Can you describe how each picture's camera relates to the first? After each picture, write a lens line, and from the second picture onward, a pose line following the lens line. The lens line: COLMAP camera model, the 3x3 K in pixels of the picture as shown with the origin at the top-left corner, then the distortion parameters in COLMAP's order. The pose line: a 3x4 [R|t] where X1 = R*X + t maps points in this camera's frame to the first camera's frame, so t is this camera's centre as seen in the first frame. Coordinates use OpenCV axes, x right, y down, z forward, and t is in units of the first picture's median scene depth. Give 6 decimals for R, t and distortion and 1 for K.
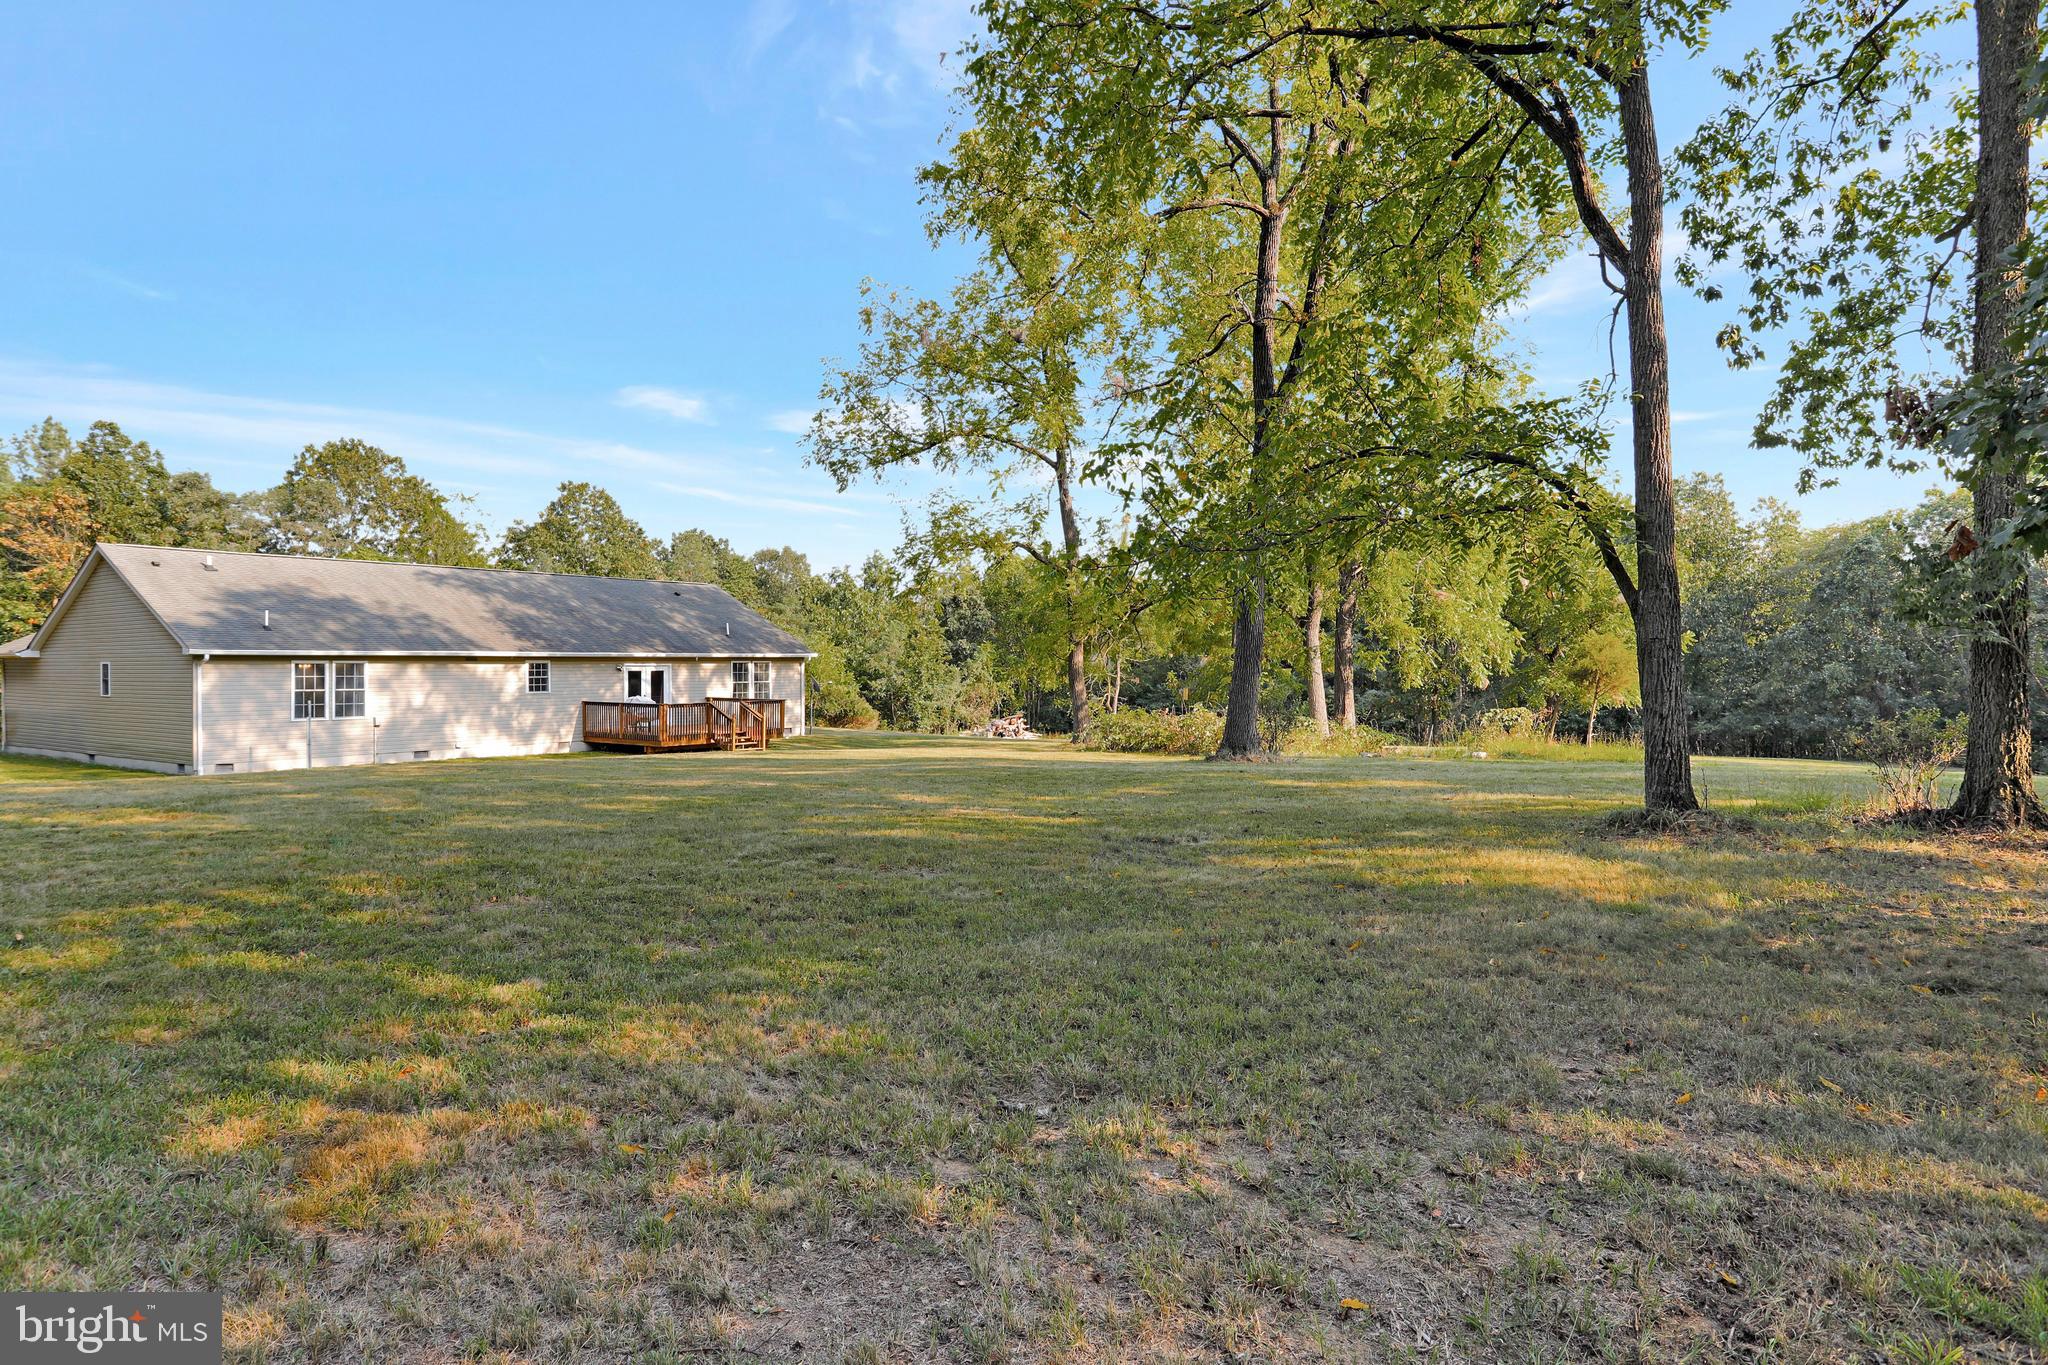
lens RADIAL K [[1164.3, 0, 1024.0], [0, 1164.3, 682.5], [0, 0, 1]] dist [-0.074342, 0.043055]
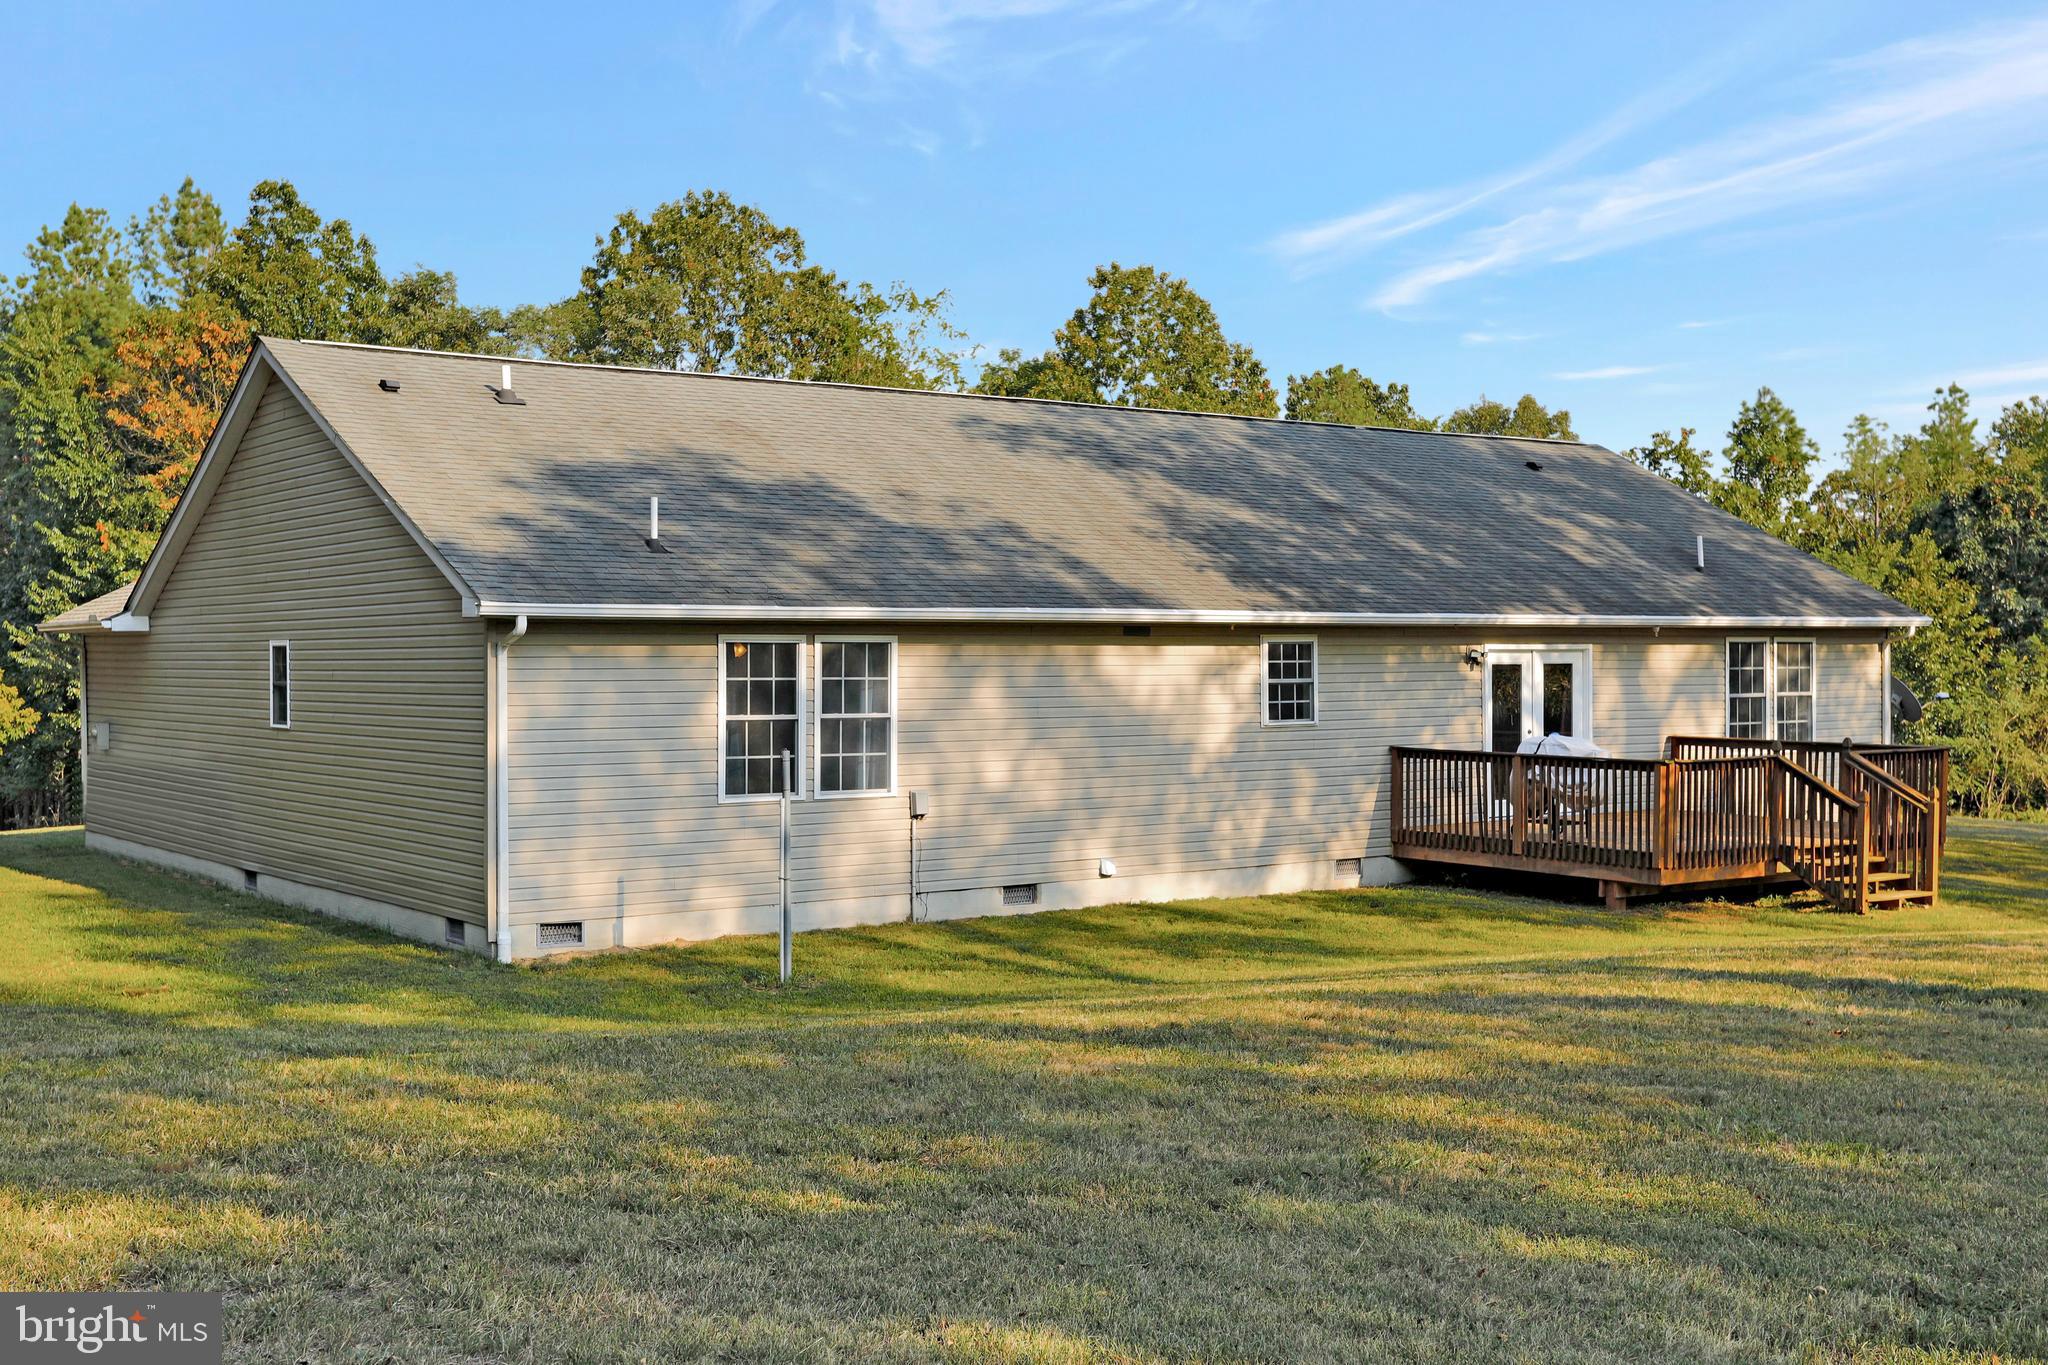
lens RADIAL K [[2220.9, 0, 1037.1], [0, 2220.9, 694.9], [0, 0, 1]] dist [0.045845, 0.033042]
pose [[0.937091, 0.004280, -0.349059, -0.207797], [-0.003128, 0.999988, 0.003865, -0.002287], [0.349071, -0.002530, 0.937093, 0.255818]]
